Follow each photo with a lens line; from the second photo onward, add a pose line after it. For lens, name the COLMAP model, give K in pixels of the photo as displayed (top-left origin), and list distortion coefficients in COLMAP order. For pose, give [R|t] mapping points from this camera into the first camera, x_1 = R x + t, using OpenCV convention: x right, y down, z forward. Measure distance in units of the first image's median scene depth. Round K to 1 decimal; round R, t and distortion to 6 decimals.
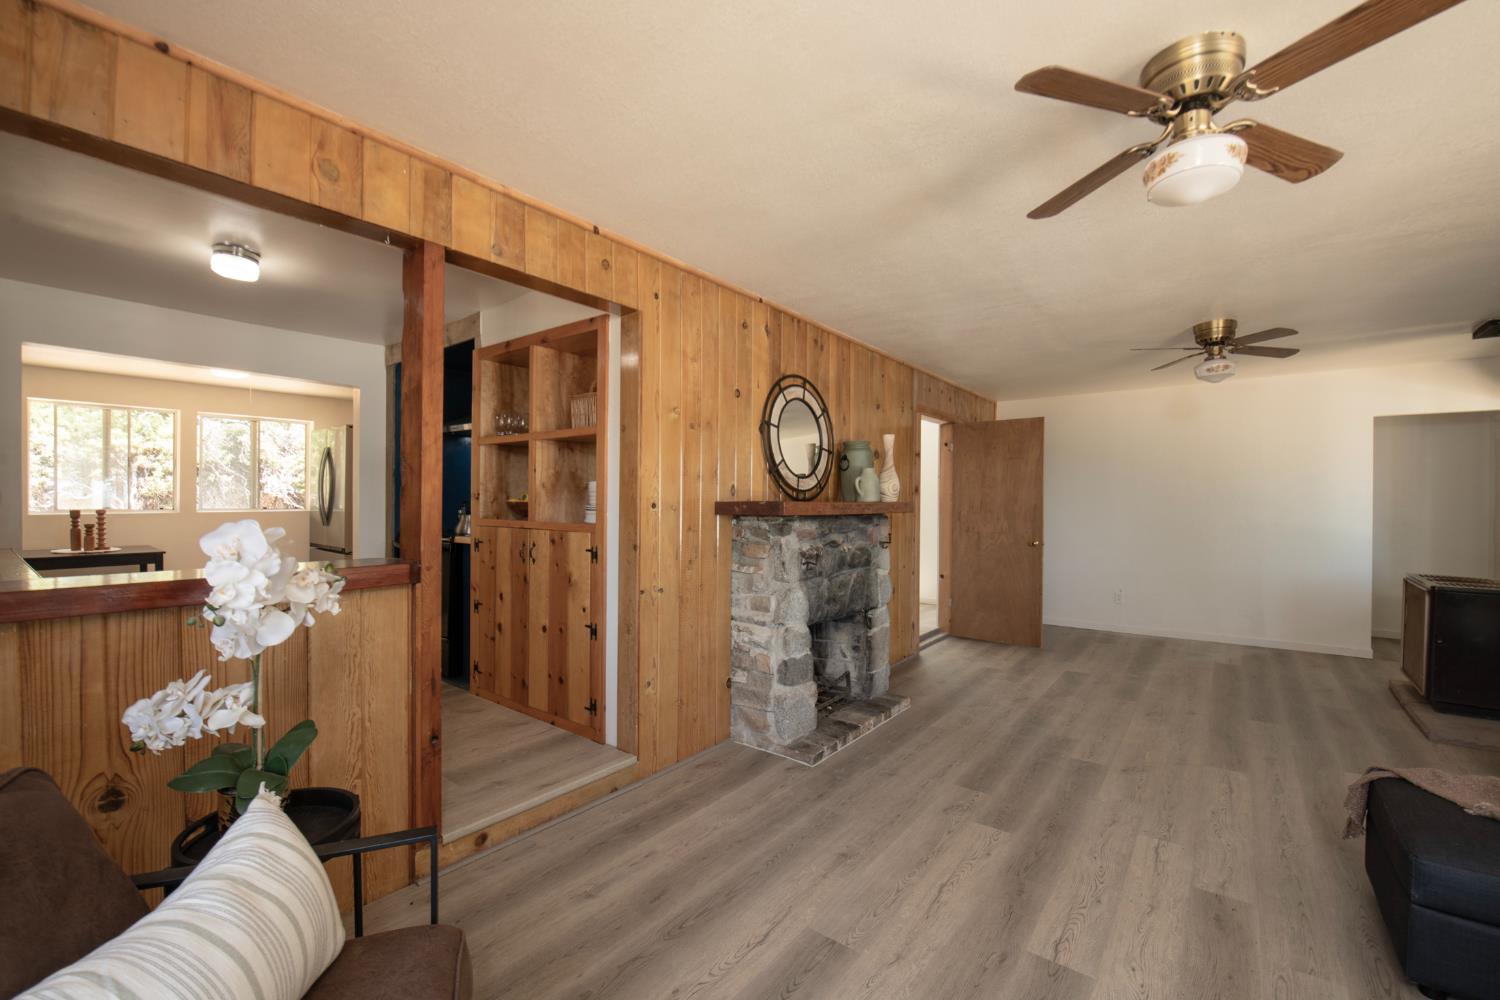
lens RADIAL K [[616.1, 0, 754.7], [0, 616.1, 503.7], [0, 0, 1]] dist [-0.015411, -0.002636]
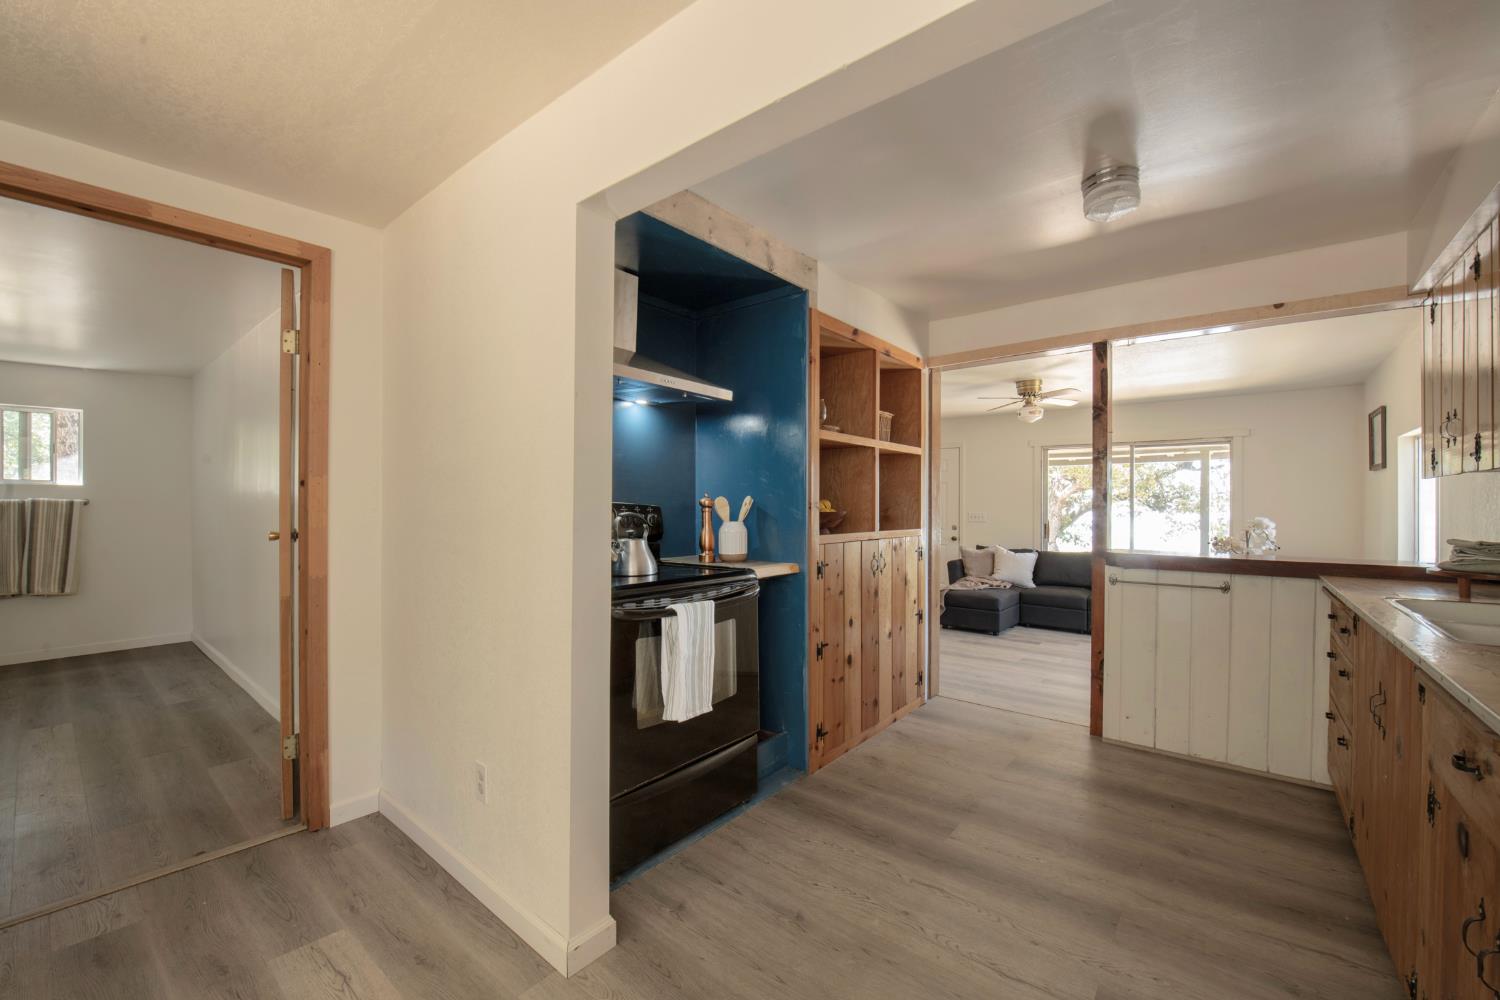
lens RADIAL K [[600.6, 0, 752.4], [0, 600.6, 504.5], [0, 0, 1]] dist [-0.017717, -0.000961]
pose [[0.027799, -0.008912, 0.999574, -1.202235], [0.001286, 0.999960, 0.008879, -0.020482], [-0.999613, 0.001039, 0.027809, 1.072178]]
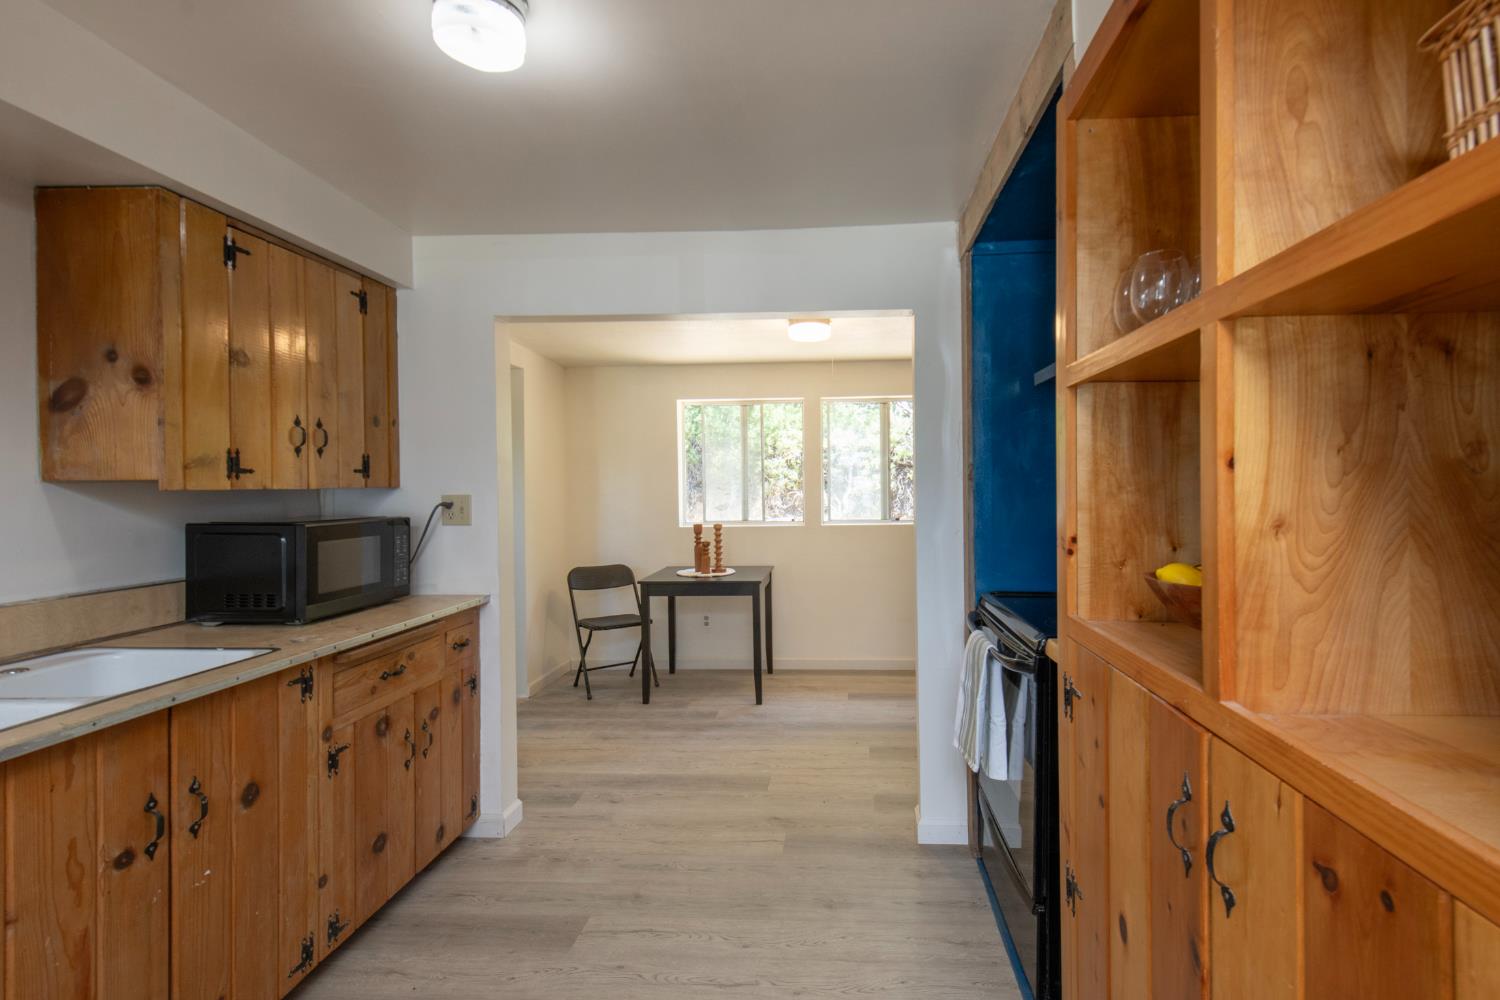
lens RADIAL K [[740.8, 0, 807.9], [0, 740.8, 491.8], [0, 0, 1]] dist [0.011145, -0.001293]
pose [[0.566790, -0.006034, -0.823840, -0.209188], [0.006594, 0.999974, -0.002787, -0.040700], [0.823836, -0.003853, 0.566815, 0.671899]]
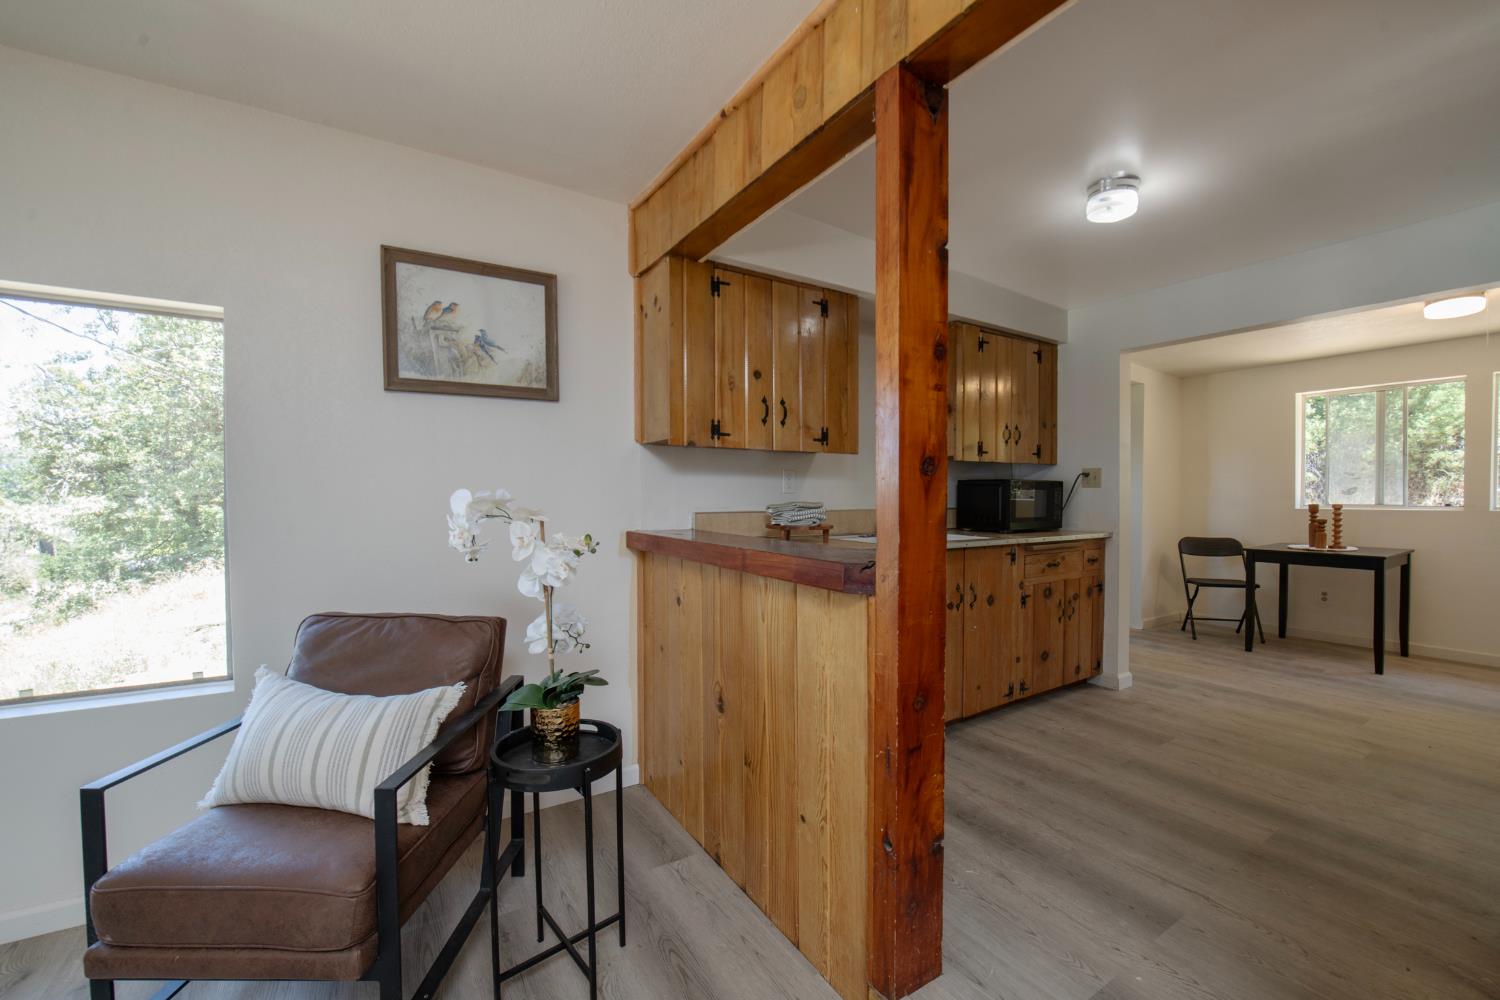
lens RADIAL K [[605.1, 0, 754.4], [0, 605.1, 503.6], [0, 0, 1]] dist [-0.016341, -0.001217]
pose [[-0.339795, 0.007084, -0.940473, 0.069534], [-0.011448, 0.999866, 0.011668, 0.011389], [0.940430, 0.014732, -0.339669, 0.623328]]
